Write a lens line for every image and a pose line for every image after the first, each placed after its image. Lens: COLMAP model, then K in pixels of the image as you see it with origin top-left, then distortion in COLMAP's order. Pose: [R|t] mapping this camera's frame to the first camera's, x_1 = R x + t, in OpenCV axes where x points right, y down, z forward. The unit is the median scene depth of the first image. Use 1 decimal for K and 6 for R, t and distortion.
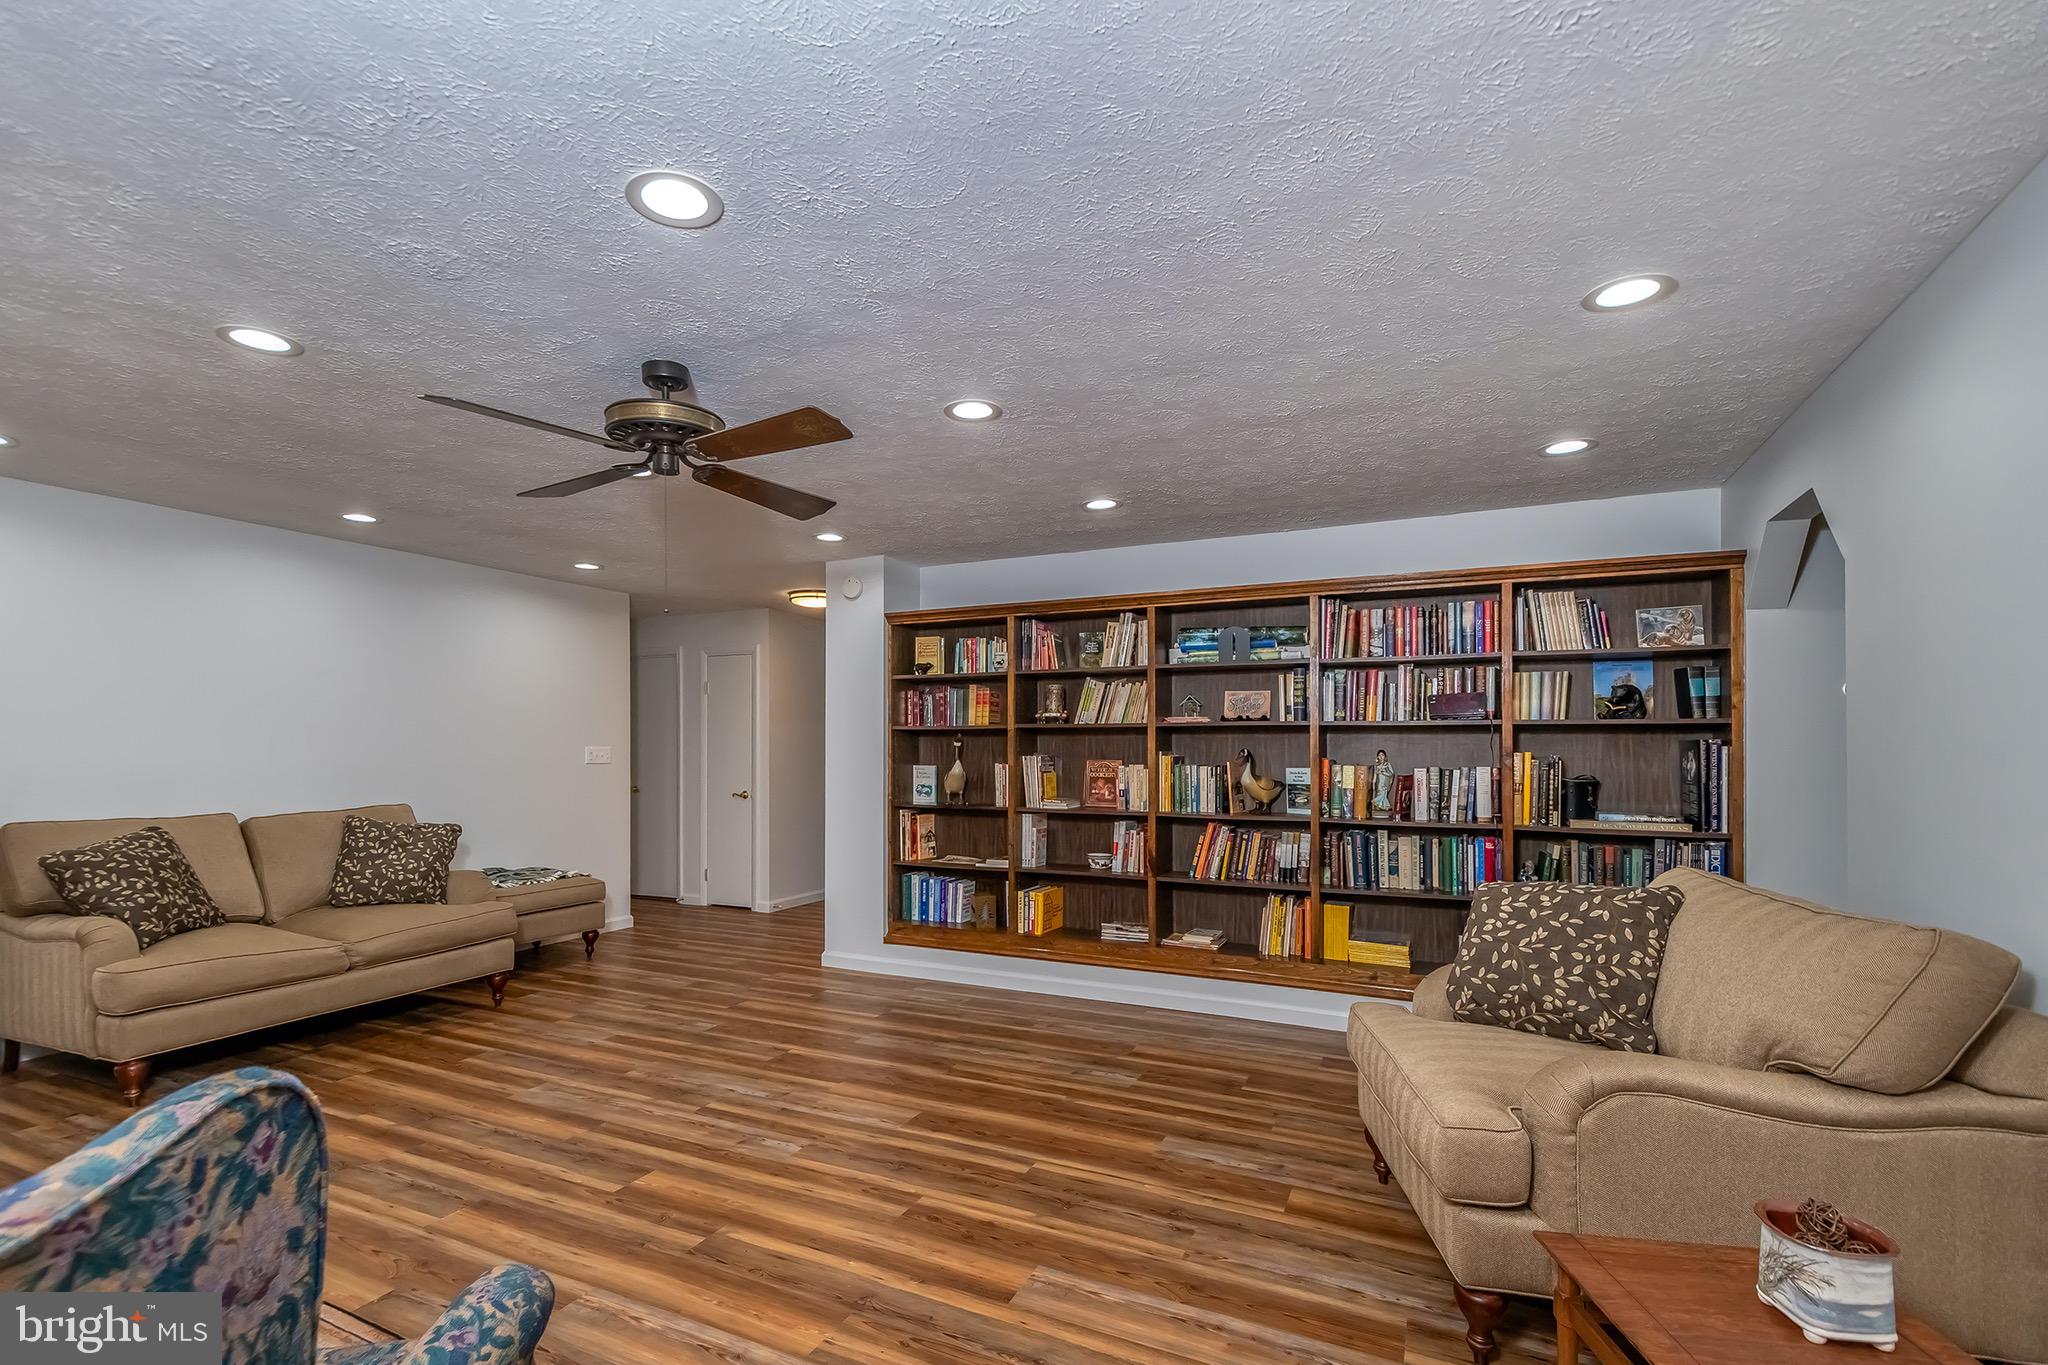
lens RADIAL K [[912.1, 0, 991.4], [0, 912.1, 743.8], [0, 0, 1]] dist [0.023015, -0.000462]
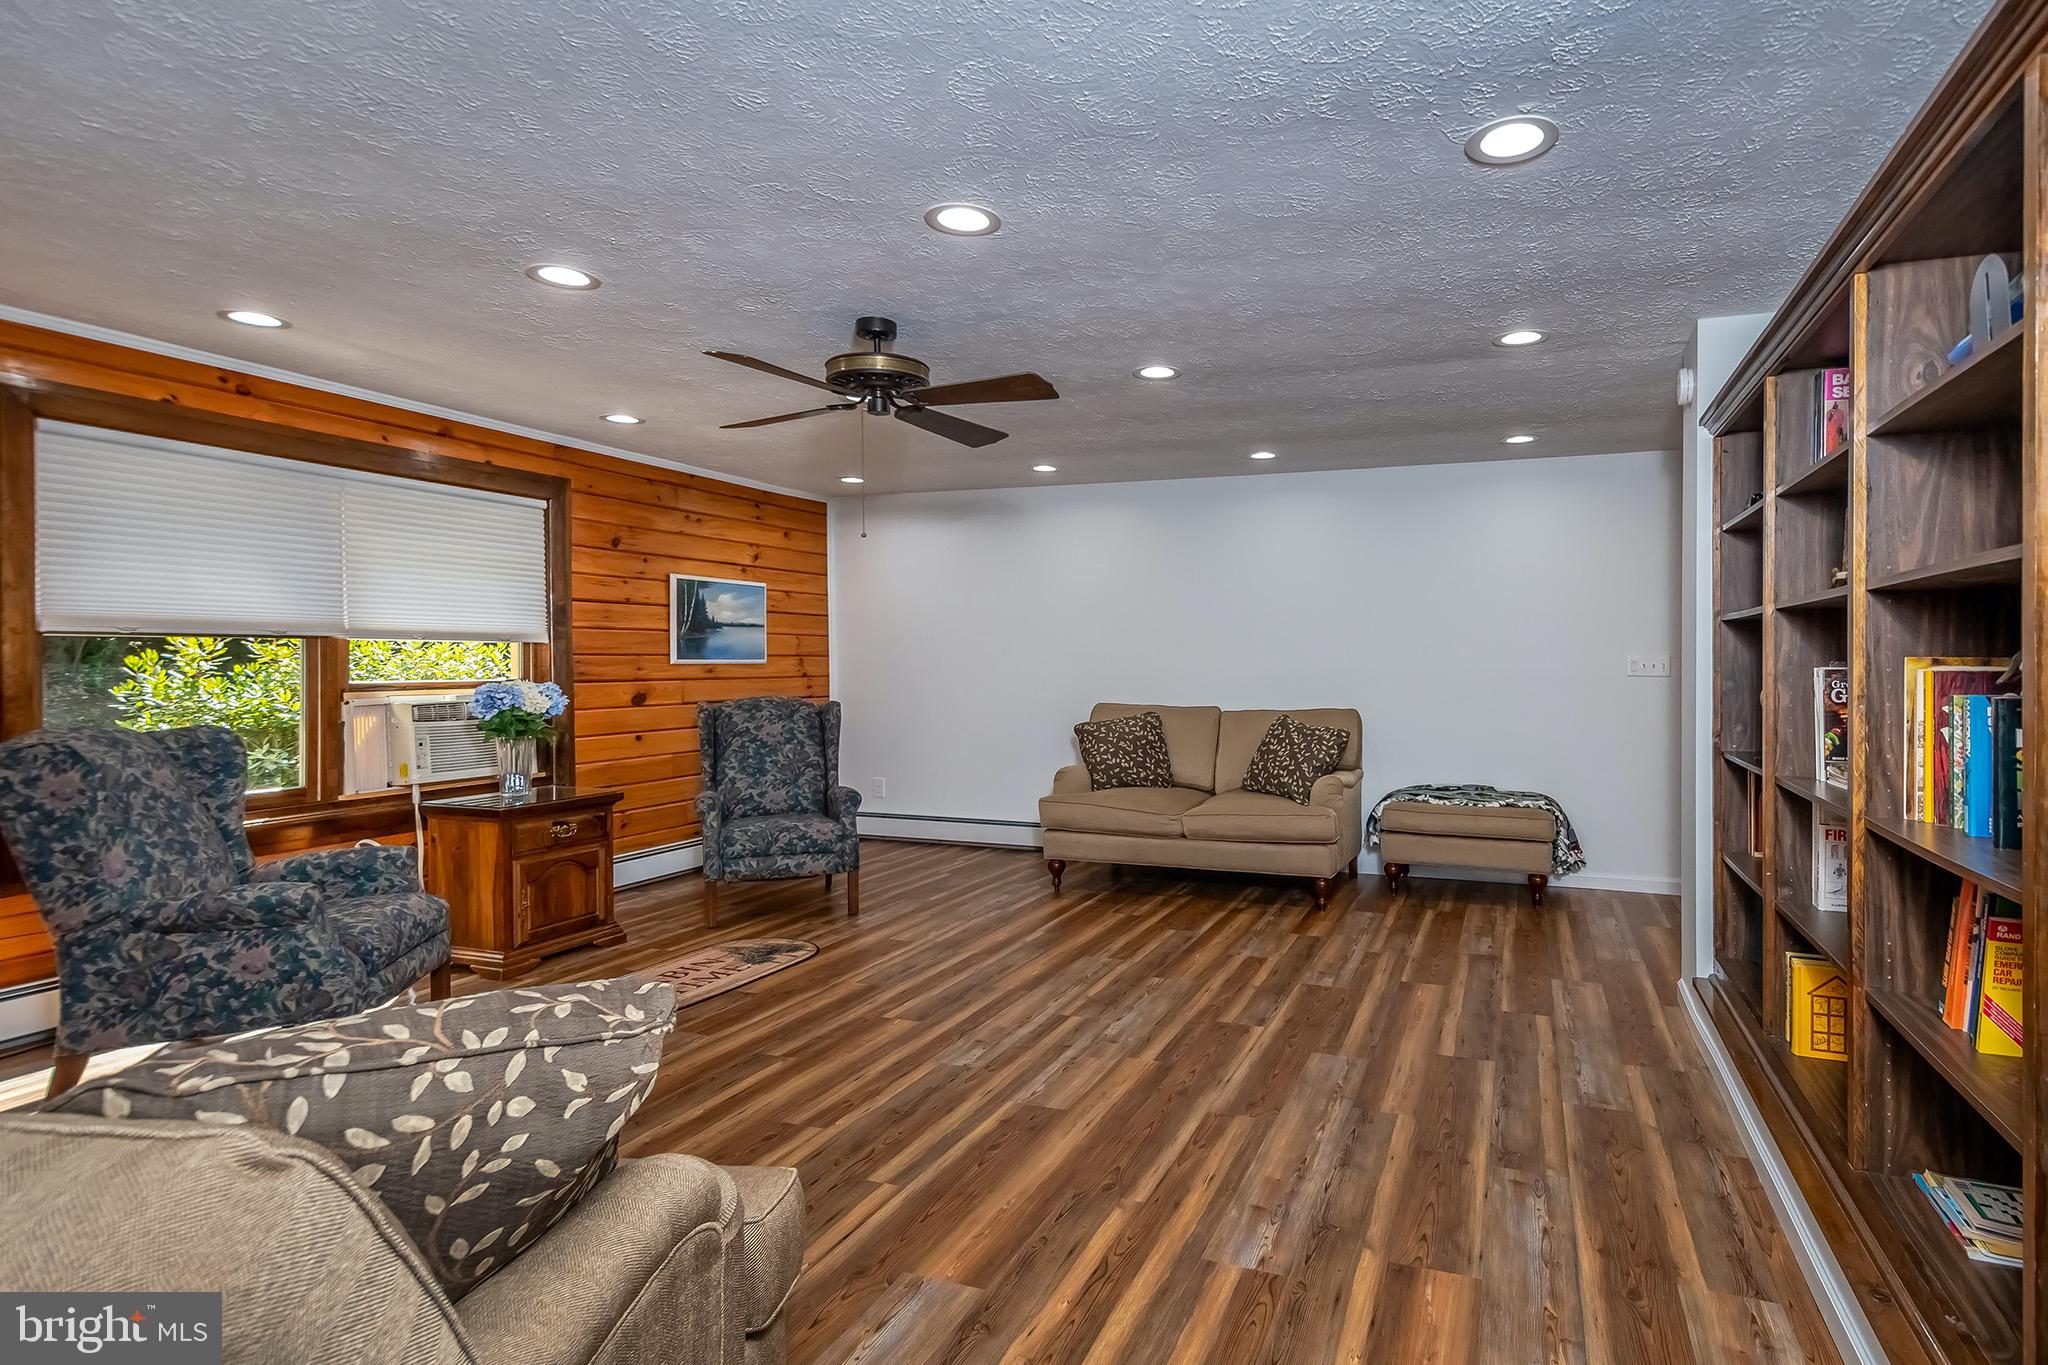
lens RADIAL K [[1001.5, 0, 1103.0], [0, 1001.5, 661.0], [0, 0, 1]] dist [0.001100, 0.024056]
pose [[0.153729, 0.000223, -0.988113, 0.631880], [0.006207, 0.999980, 0.001192, 0.007150], [0.988094, -0.006317, 0.153725, 0.715974]]
